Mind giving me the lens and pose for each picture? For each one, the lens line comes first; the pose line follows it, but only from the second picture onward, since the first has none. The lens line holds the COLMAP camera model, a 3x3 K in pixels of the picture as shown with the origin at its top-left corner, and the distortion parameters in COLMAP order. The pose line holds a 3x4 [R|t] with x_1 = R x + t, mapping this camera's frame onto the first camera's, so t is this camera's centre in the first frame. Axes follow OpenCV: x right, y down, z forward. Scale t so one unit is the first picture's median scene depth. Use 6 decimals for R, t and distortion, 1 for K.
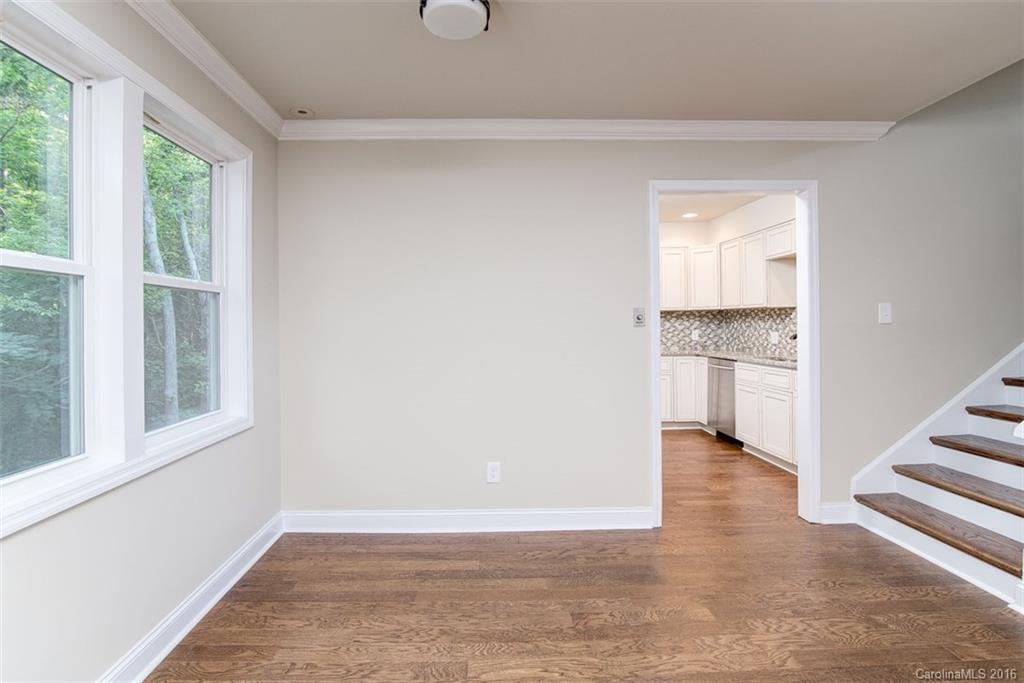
lens RADIAL K [[517.3, 0, 496.0], [0, 517.3, 326.3], [0, 0, 1]] dist [-0.016483, 0.000145]
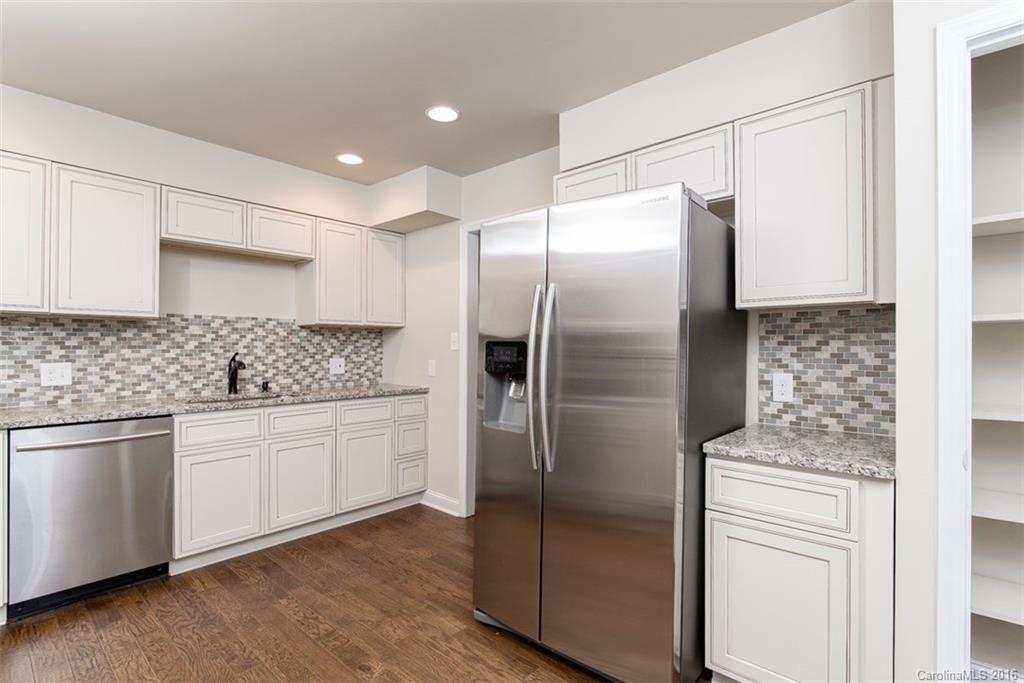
lens RADIAL K [[494.2, 0, 512.0], [0, 494.2, 341.5], [0, 0, 1]] dist [-0.001420, -0.000112]
pose [[-0.732895, 0.012812, 0.680221, -0.130668], [0.005935, 0.999905, -0.012439, -0.001600], [-0.680315, -0.005080, -0.732902, 1.016614]]
